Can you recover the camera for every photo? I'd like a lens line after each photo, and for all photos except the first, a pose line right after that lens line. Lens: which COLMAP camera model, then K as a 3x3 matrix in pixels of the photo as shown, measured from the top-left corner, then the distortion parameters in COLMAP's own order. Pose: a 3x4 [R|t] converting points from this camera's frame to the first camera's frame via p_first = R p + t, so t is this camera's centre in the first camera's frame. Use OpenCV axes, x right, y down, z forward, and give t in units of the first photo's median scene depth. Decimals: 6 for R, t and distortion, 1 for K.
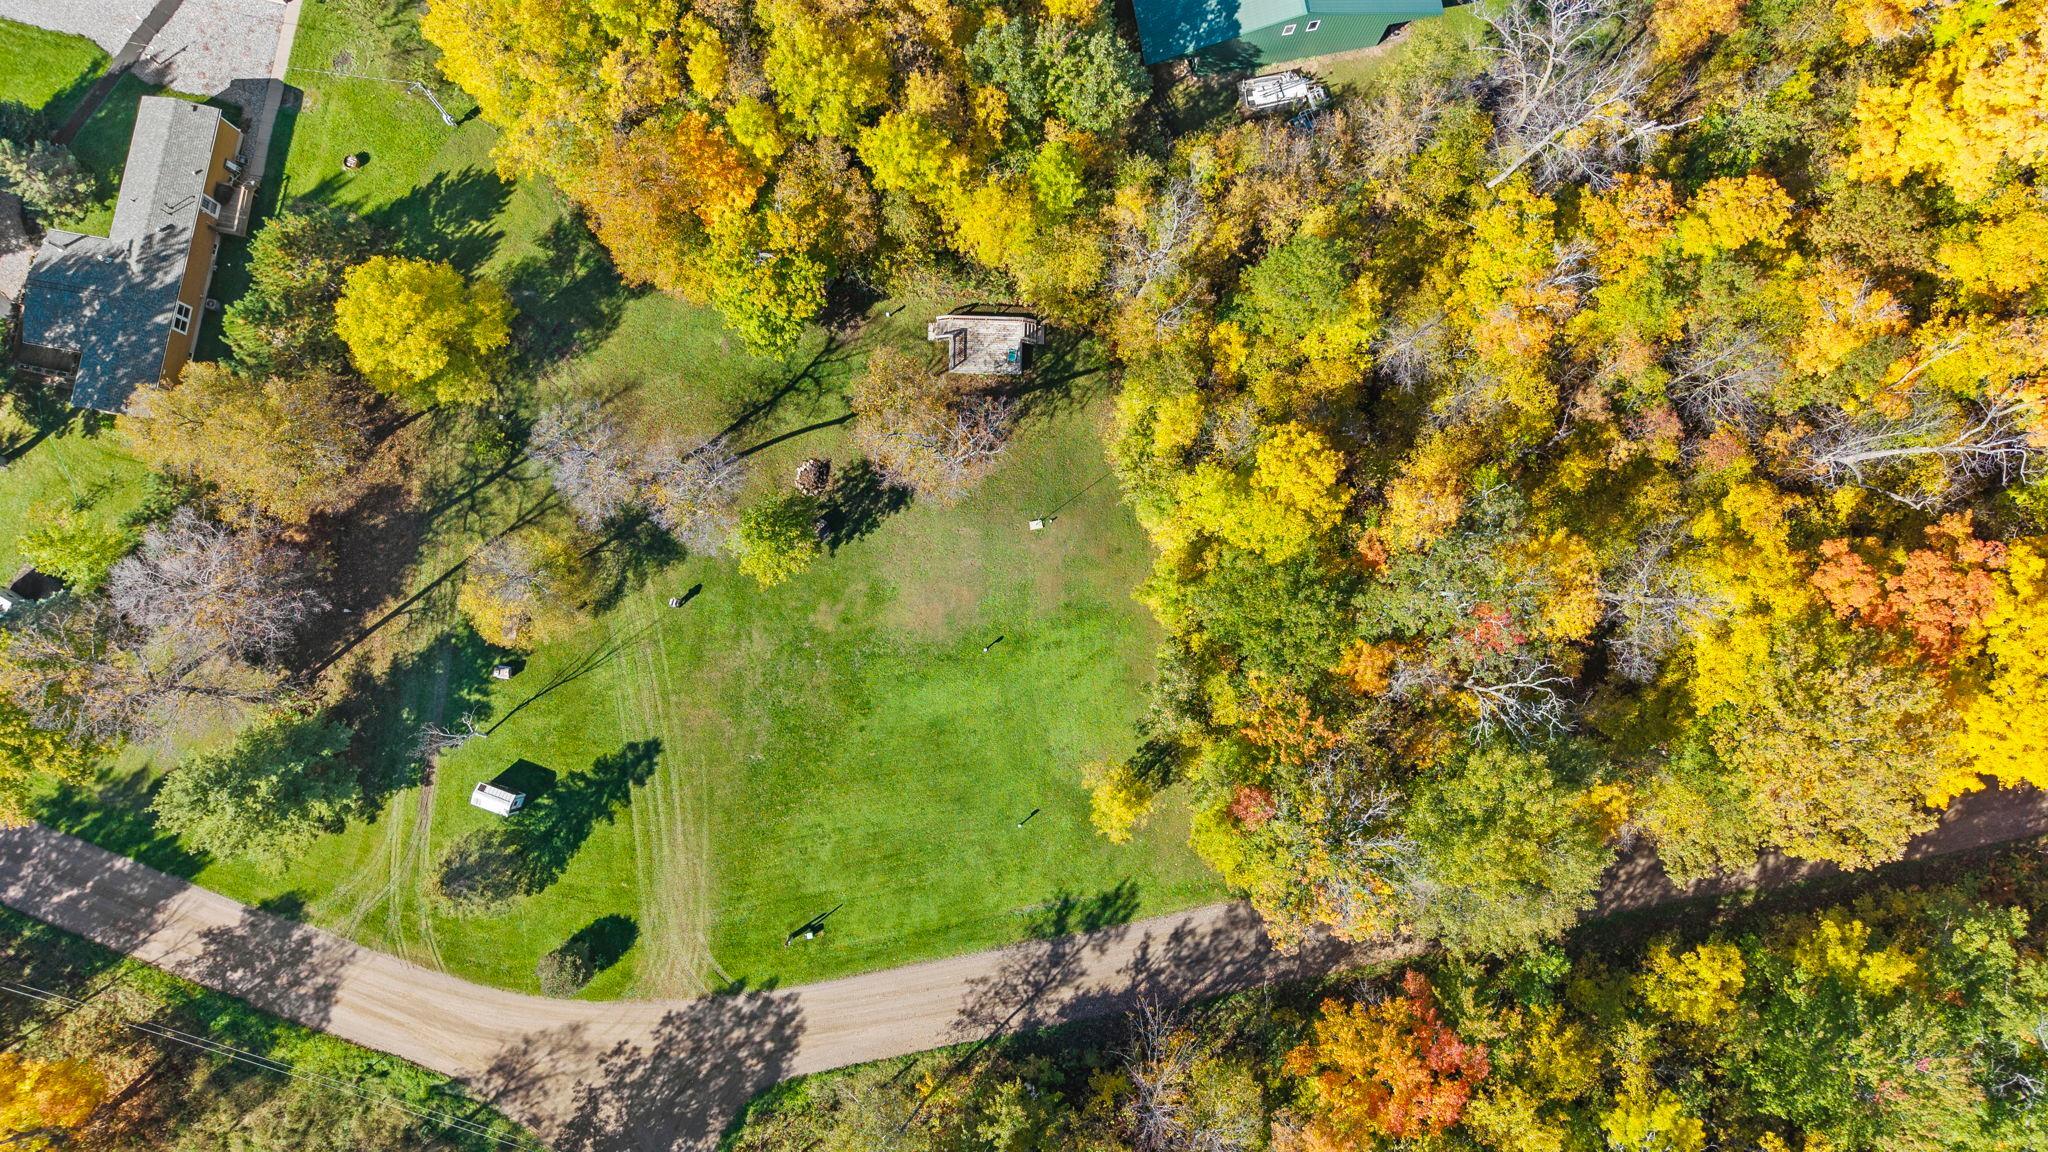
lens RADIAL K [[1384.8, 0, 1026.4], [0, 1384.8, 578.2], [0, 0, 1]] dist [0.027096, -0.026757]
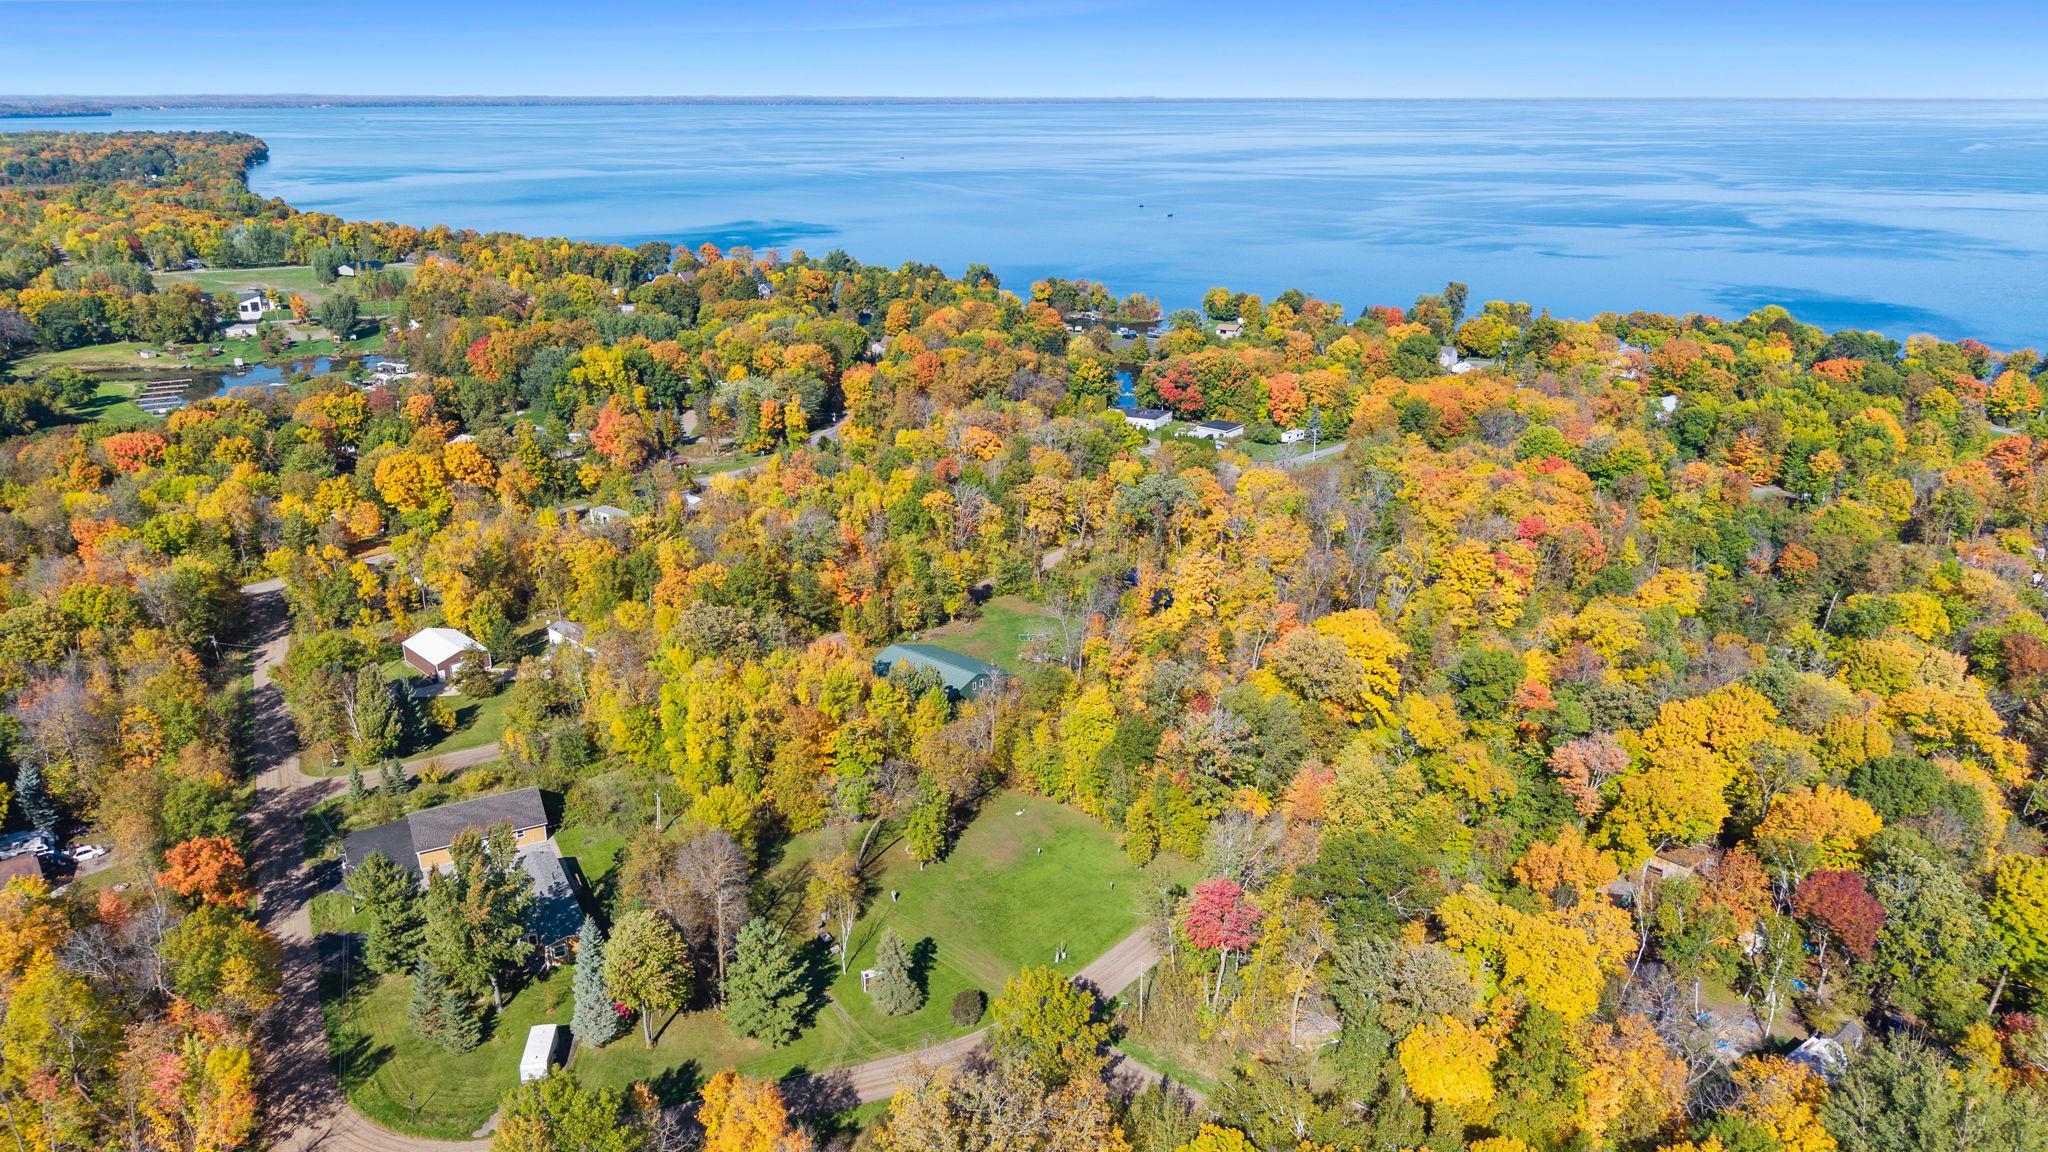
lens RADIAL K [[1363.2, 0, 1027.6], [0, 1363.2, 575.3], [0, 0, 1]] dist [0.031759, -0.032137]
pose [[0.780918, -0.221091, 0.584197, -1.097327], [0.622340, 0.355472, -0.697376, 1.265409], [-0.053482, 0.908162, 0.415188, -0.162969]]
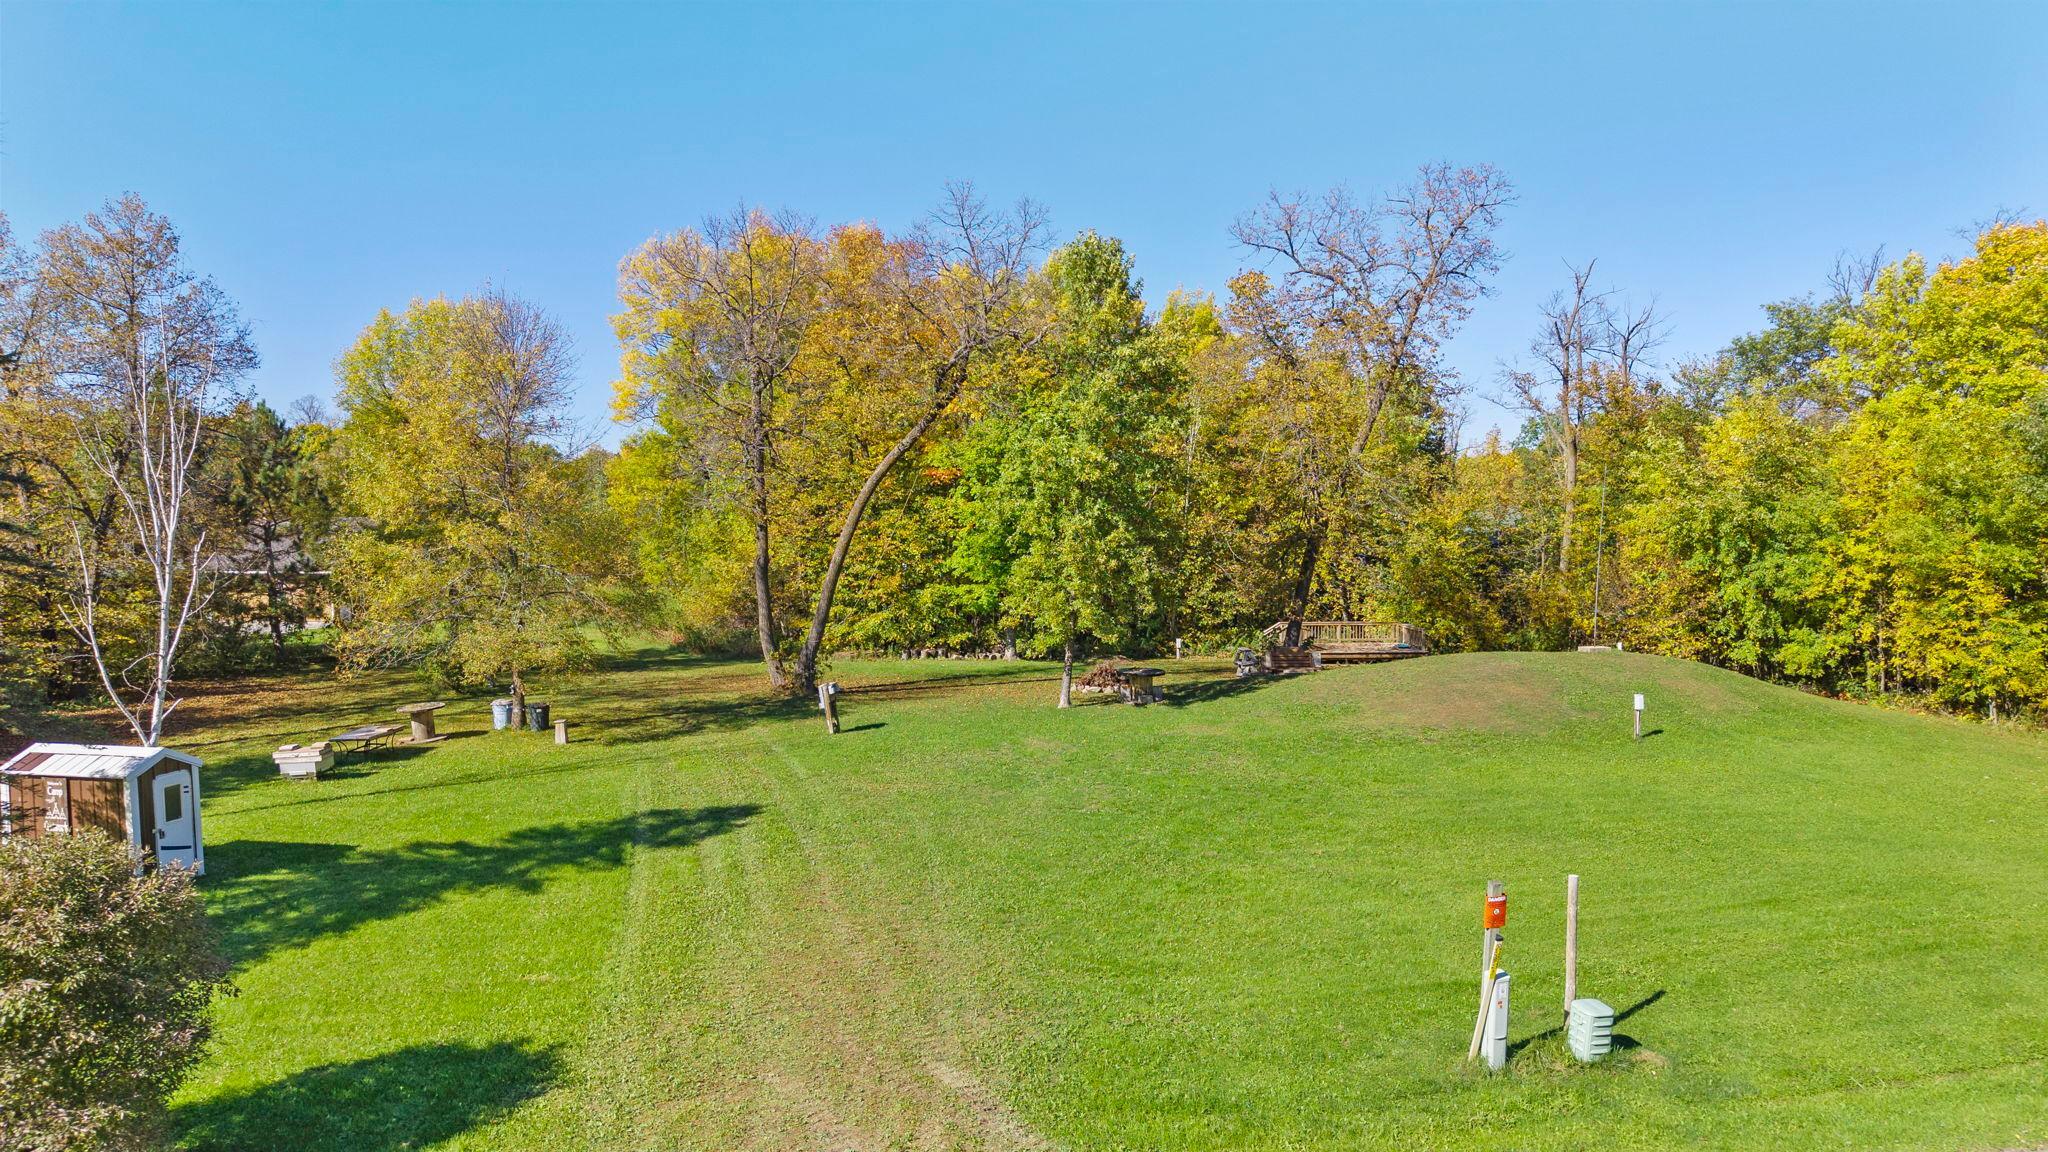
lens RADIAL K [[1354.4, 0, 1030.3], [0, 1354.4, 571.1], [0, 0, 1]] dist [0.058224, -0.076689]
pose [[0.993986, -0.027003, 0.106121, -0.237846], [0.109007, 0.151883, -0.982369, 0.403866], [0.010409, 0.988030, 0.153913, 0.911440]]
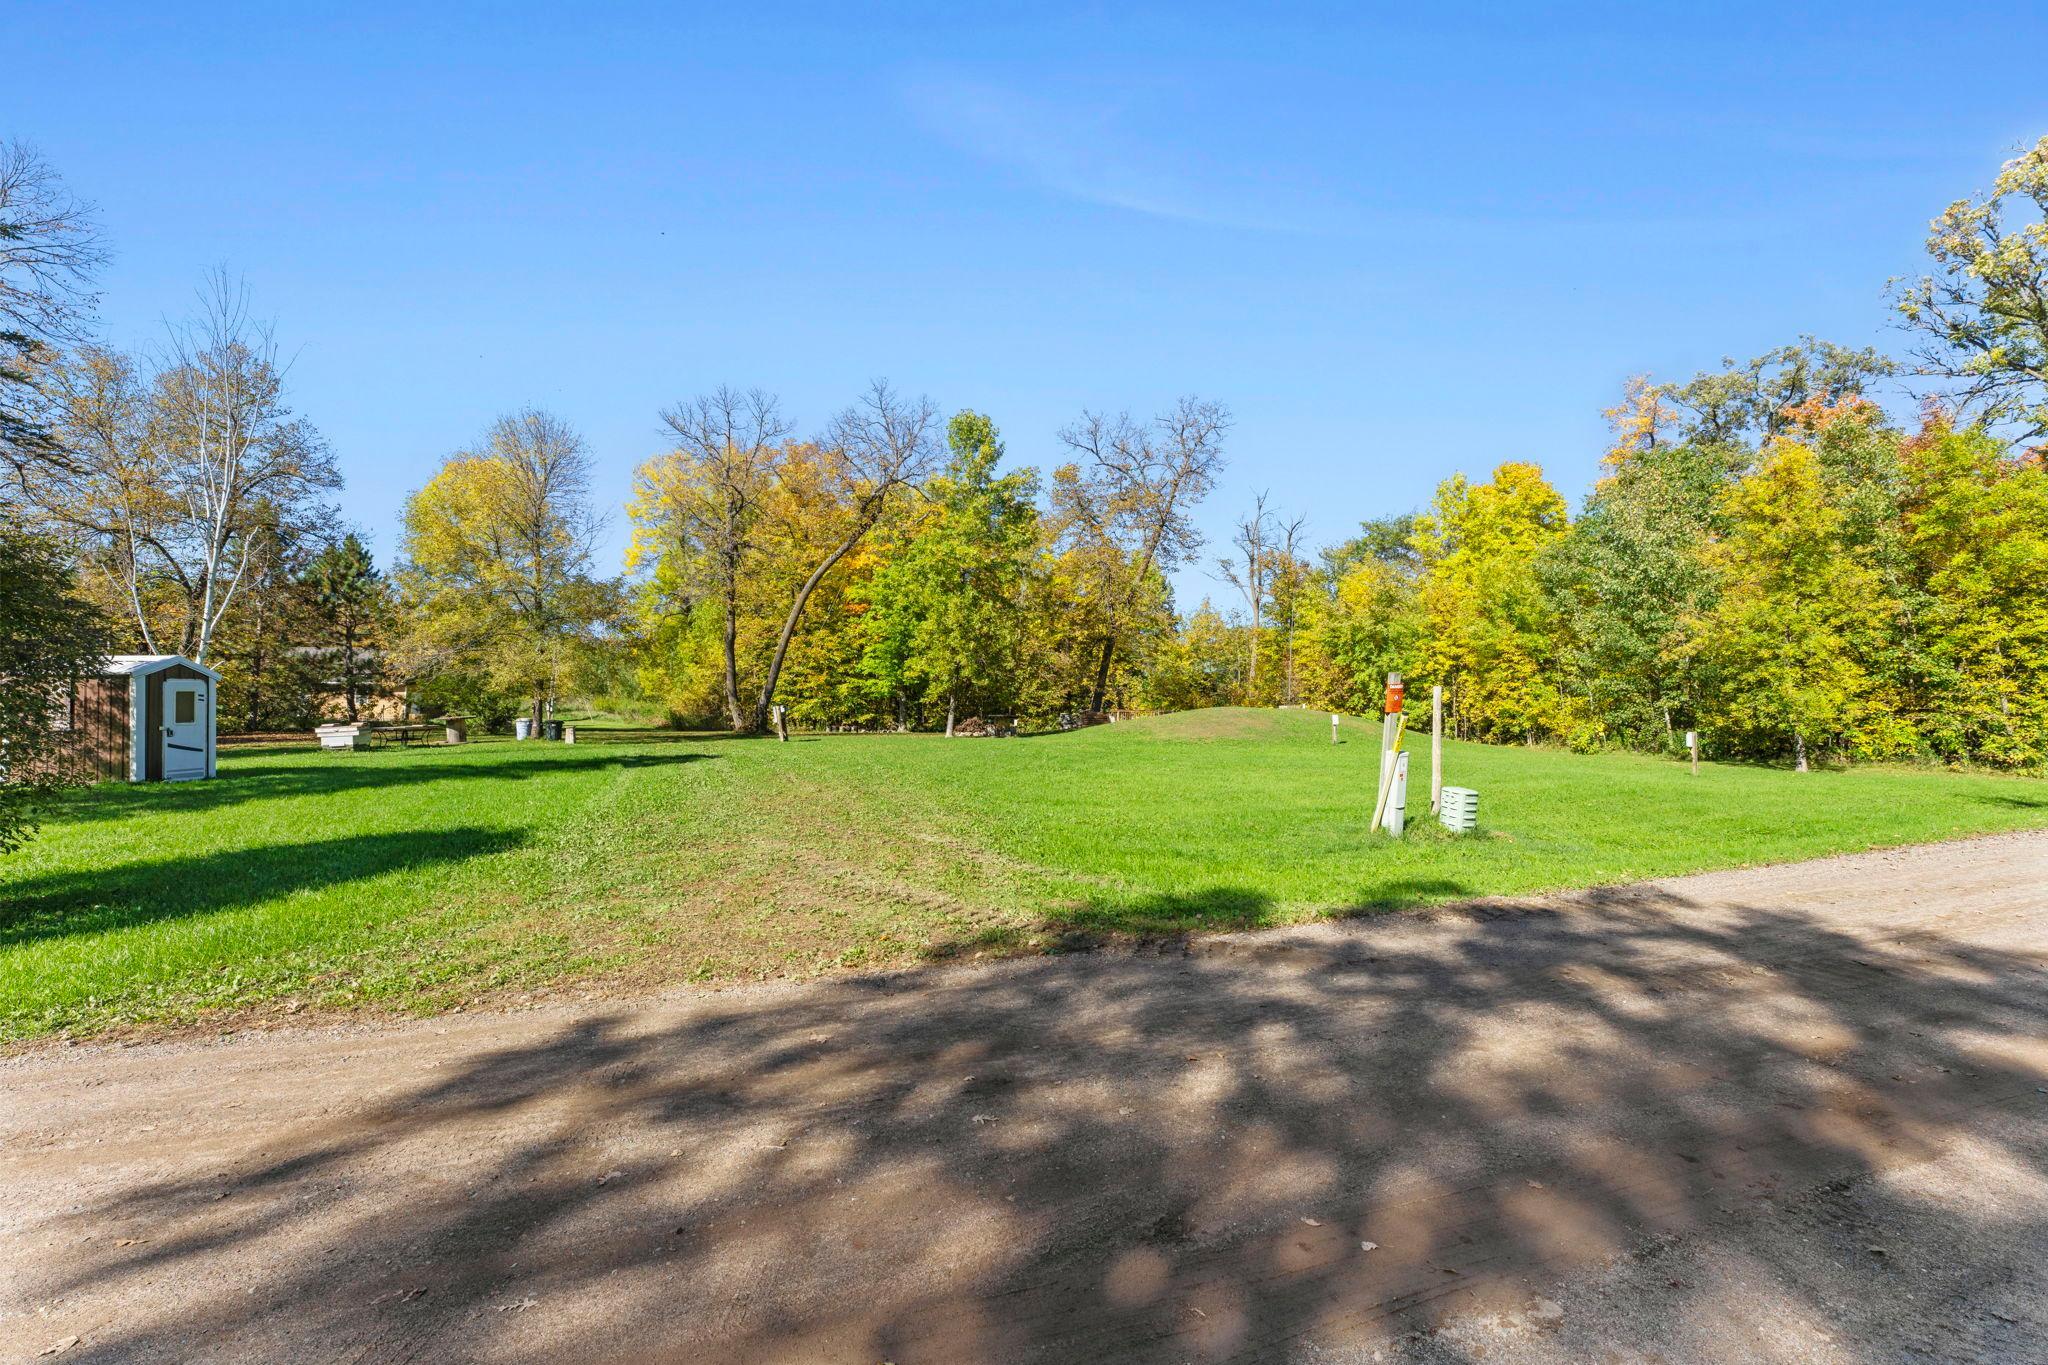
lens RADIAL K [[832.1, 0, 1025.5], [0, 832.1, 675.6], [0, 0, 1]] dist [-0.001349, -0.000035]
pose [[0.965748, -0.004857, 0.259436, -0.247043], [0.259002, 0.078769, -0.962660, 0.355396], [-0.015760, 0.996881, 0.077329, 0.965360]]
